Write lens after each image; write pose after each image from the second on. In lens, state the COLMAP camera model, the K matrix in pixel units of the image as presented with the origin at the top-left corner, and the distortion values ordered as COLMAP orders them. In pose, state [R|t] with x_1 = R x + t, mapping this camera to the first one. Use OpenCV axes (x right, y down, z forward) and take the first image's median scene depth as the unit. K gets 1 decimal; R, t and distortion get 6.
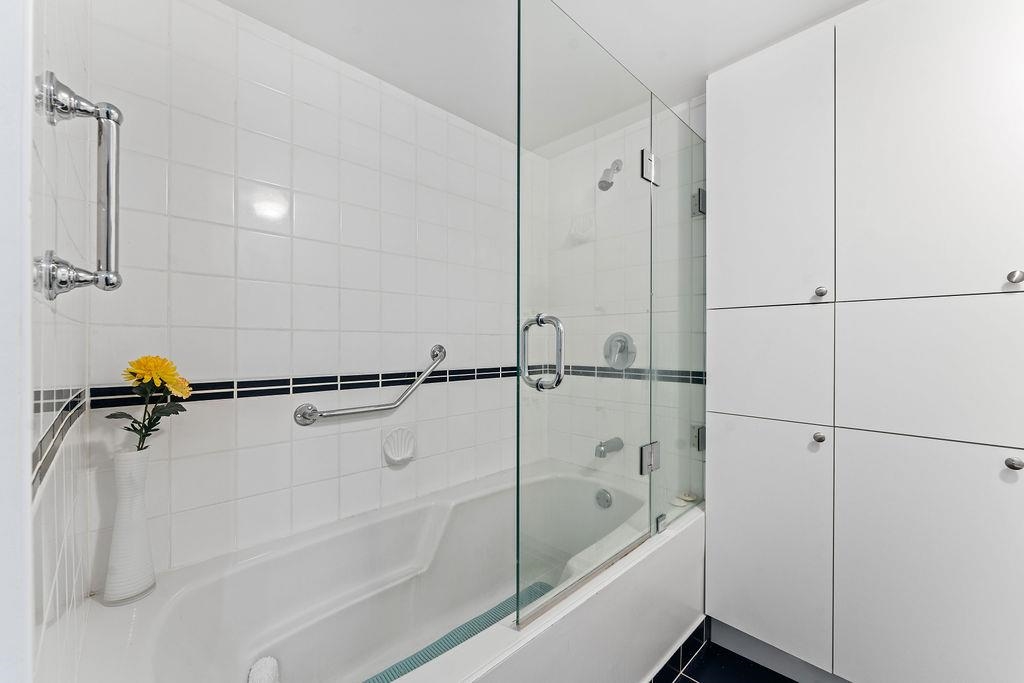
lens RADIAL K [[408.6, 0, 516.1], [0, 408.6, 345.1], [0, 0, 1]] dist [-0.000923, 0.000037]
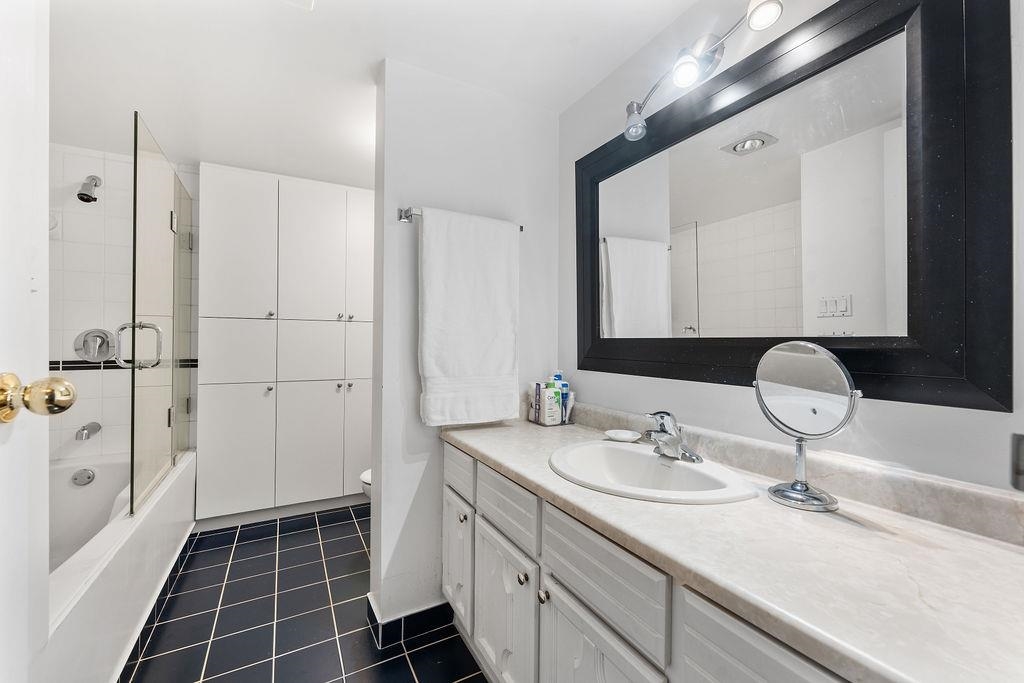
lens RADIAL K [[411.8, 0, 526.1], [0, 411.8, 337.5], [0, 0, 1]] dist [-0.000090, 0.000076]
pose [[0.240991, 0.007185, 0.970501, -0.708448], [-0.003993, 0.999971, -0.006411, -0.006600], [-0.970519, -0.002331, 0.241013, -0.535711]]
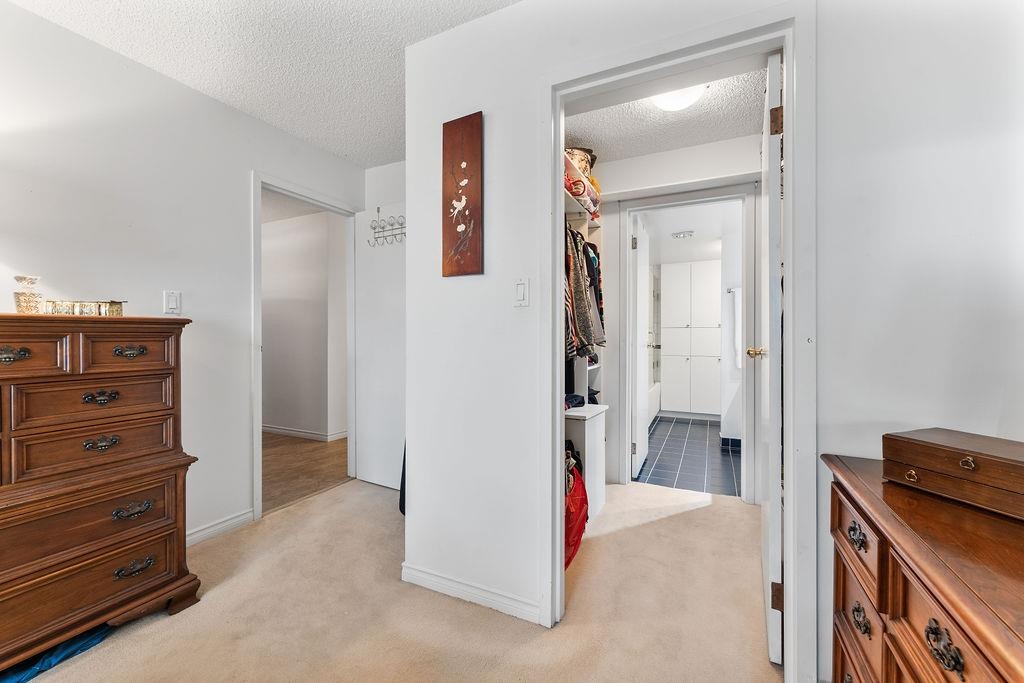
lens RADIAL K [[409.3, 0, 511.3], [0, 409.3, 340.2], [0, 0, 1]] dist [-0.000366, 0.000046]
pose [[0.943146, -0.003799, 0.332357, -2.011162], [0.002133, 0.999983, 0.005376, 0.000446], [-0.332371, -0.004361, 0.943138, -2.012707]]
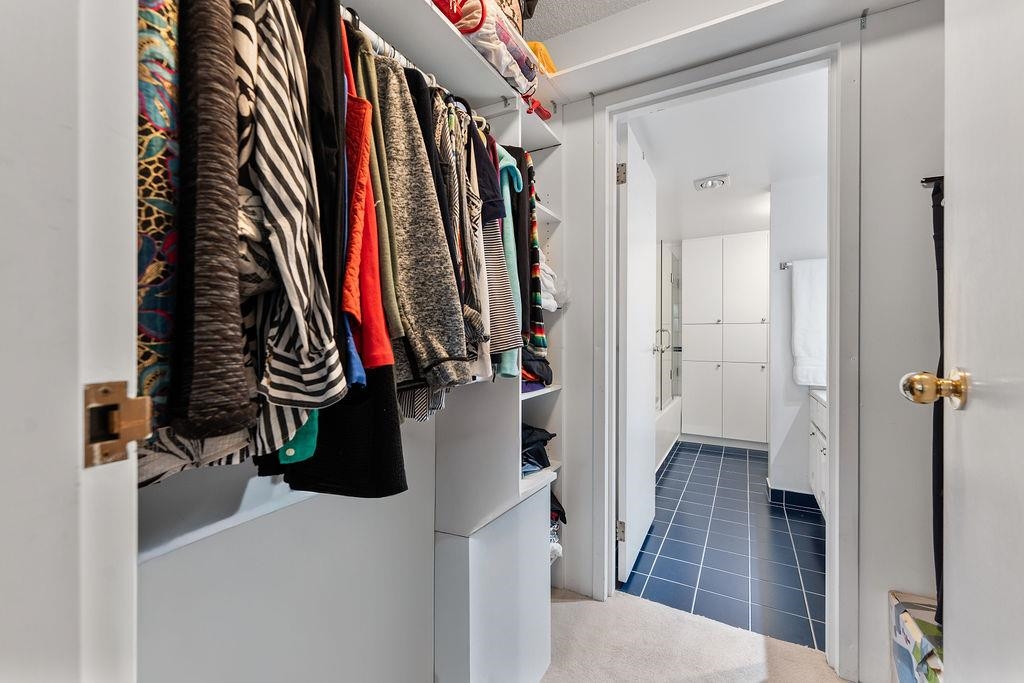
lens RADIAL K [[409.3, 0, 511.3], [0, 409.3, 340.2], [0, 0, 1]] dist [-0.000366, 0.000046]
pose [[0.962110, -0.004982, 0.272615, -1.400998], [0.003014, 0.999966, 0.007640, -0.003869], [-0.272644, -0.006528, 0.962093, -1.356877]]
